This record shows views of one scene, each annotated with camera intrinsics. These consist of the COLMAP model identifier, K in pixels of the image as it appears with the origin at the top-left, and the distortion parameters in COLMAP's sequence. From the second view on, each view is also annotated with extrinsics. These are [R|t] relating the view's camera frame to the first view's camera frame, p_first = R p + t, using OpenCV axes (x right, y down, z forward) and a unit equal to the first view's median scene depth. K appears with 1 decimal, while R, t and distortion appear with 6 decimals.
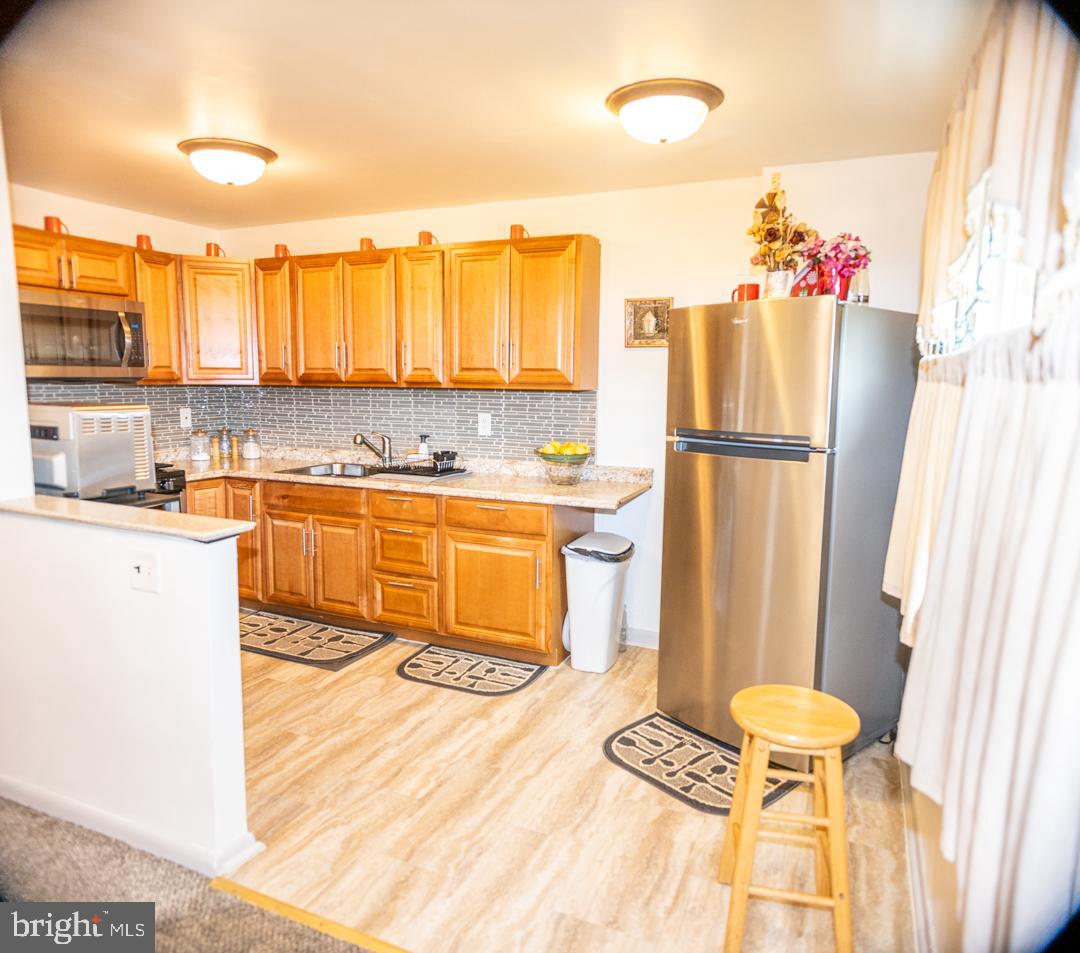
lens RADIAL K [[744.1, 0, 537.4], [0, 744.1, 482.0], [0, 0, 1]] dist [-0.002217, 0.016176]
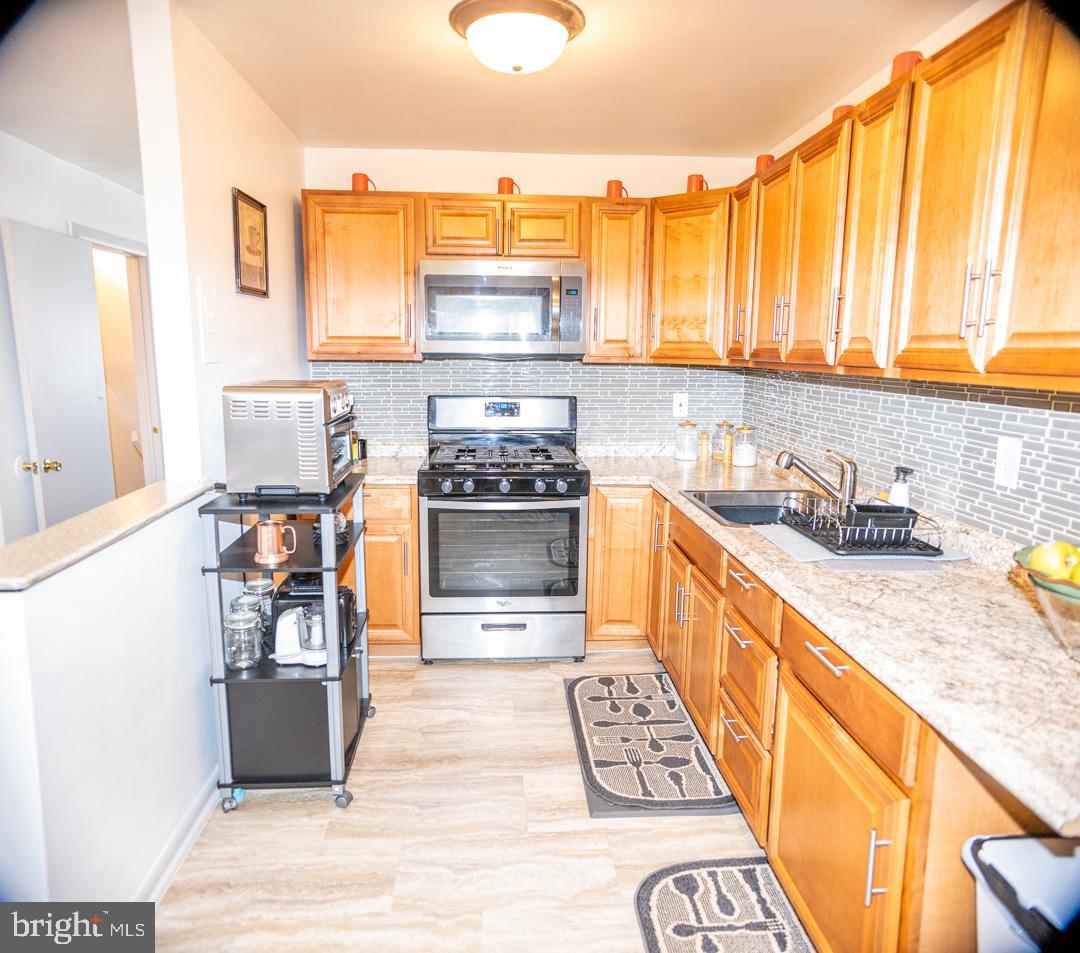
lens RADIAL K [[744.1, 0, 540.6], [0, 744.1, 473.8], [0, 0, 1]] dist [-0.002217, 0.016176]
pose [[0.469377, 0.144097, -0.871161, 0.197148], [-0.129269, 0.987179, 0.093637, -0.079888], [0.873484, 0.068663, 0.481986, 0.563021]]
